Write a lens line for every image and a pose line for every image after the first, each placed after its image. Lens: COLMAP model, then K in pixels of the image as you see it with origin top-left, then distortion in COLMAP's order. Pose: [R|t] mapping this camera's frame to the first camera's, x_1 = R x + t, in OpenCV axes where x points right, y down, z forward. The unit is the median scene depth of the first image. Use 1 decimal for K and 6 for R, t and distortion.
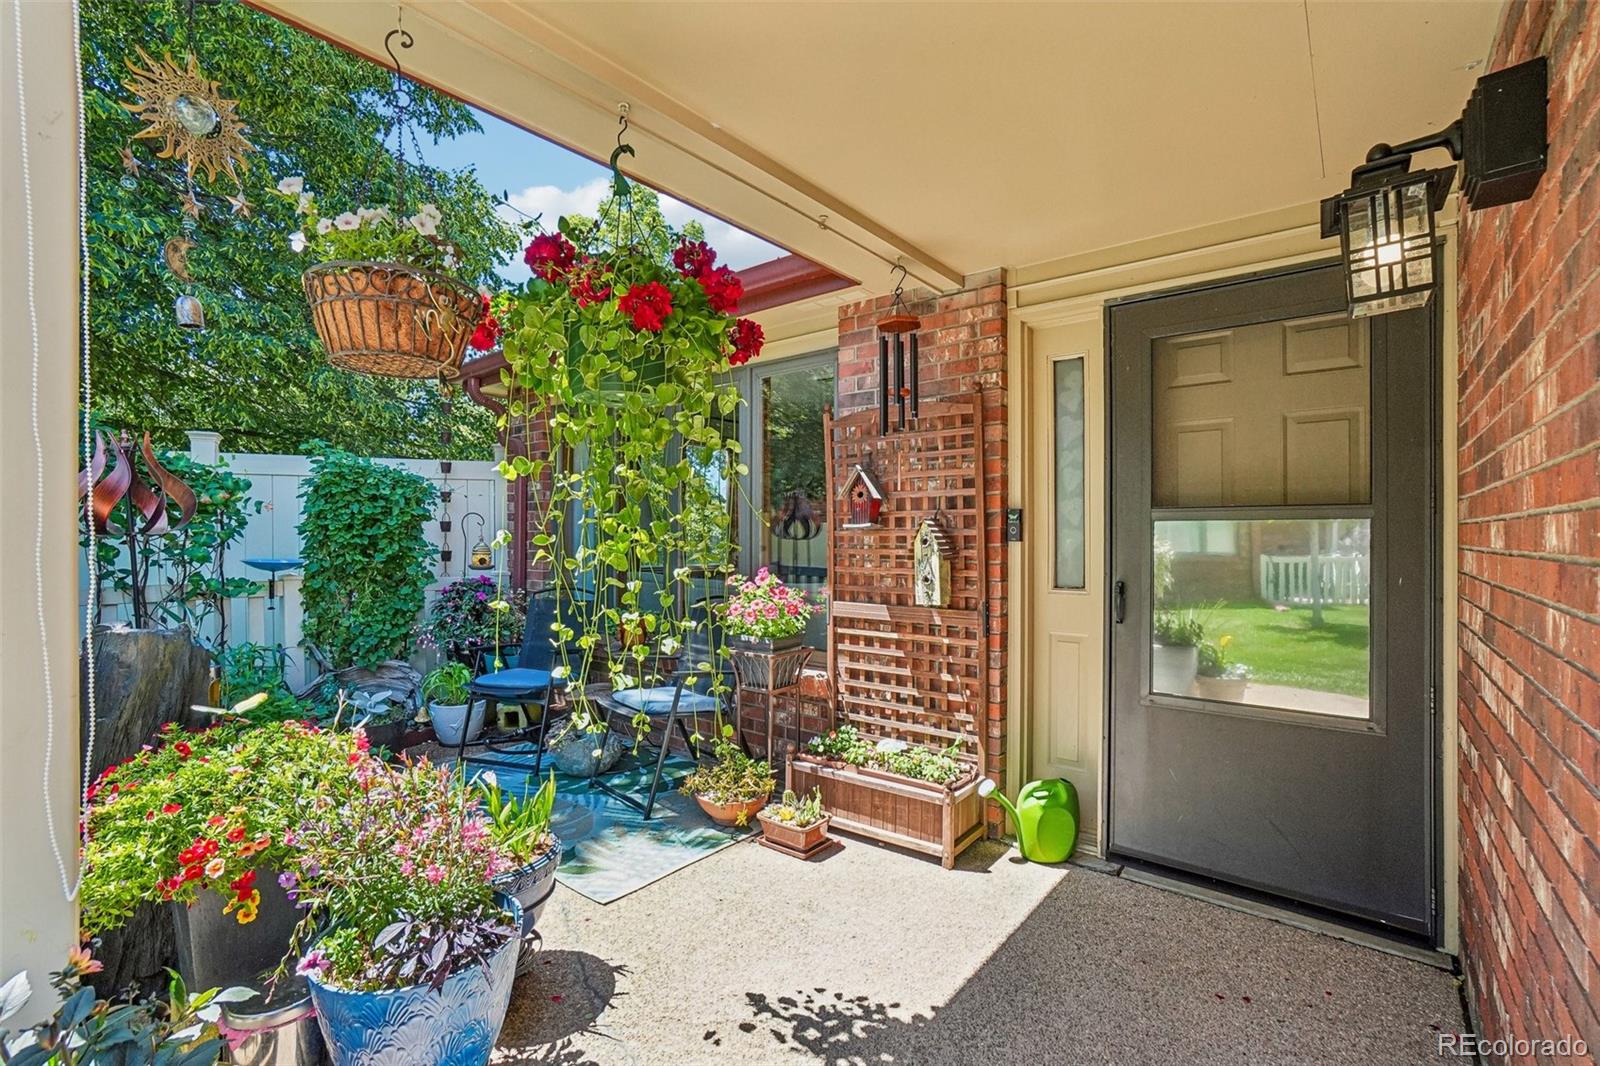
lens RADIAL K [[707.6, 0, 805.7], [0, 707.6, 539.5], [0, 0, 1]] dist [-0.004840, -0.002178]
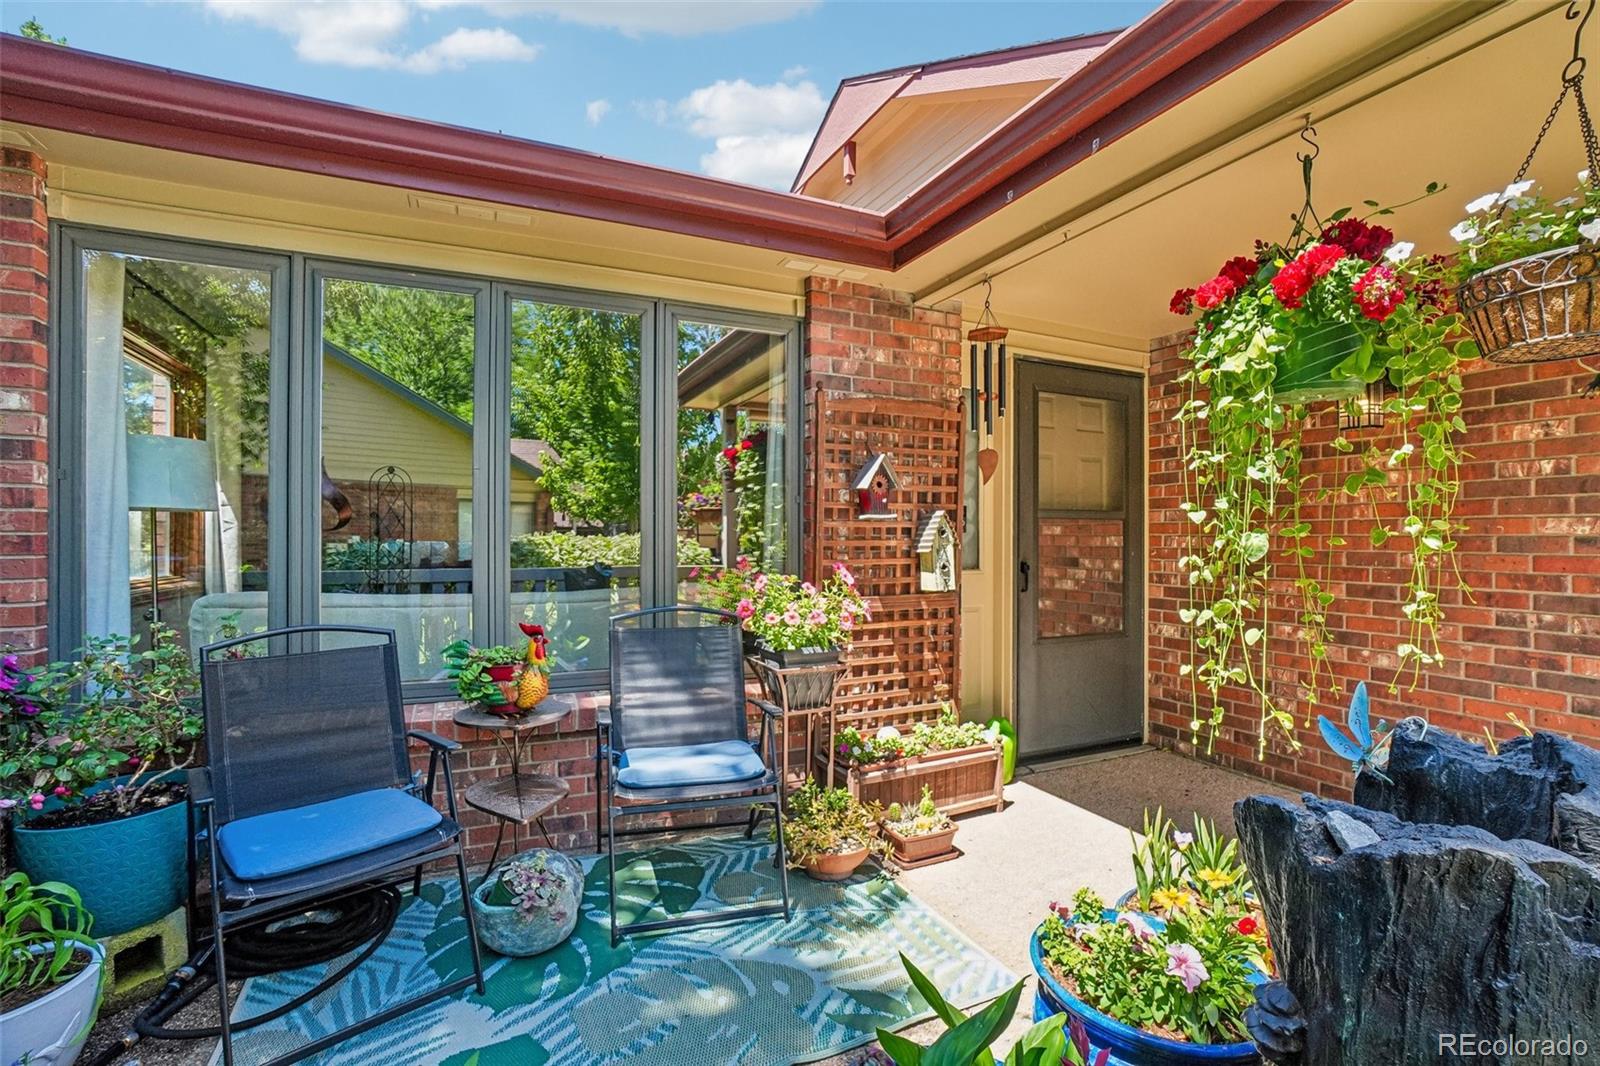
lens RADIAL K [[707.6, 0, 790.3], [0, 707.6, 532.1], [0, 0, 1]] dist [-0.004840, -0.002178]
pose [[0.455656, -0.000747, 0.890156, -0.854418], [-0.003803, 0.999989, 0.002786, -0.000590], [-0.890148, -0.004654, 0.455648, 0.665282]]
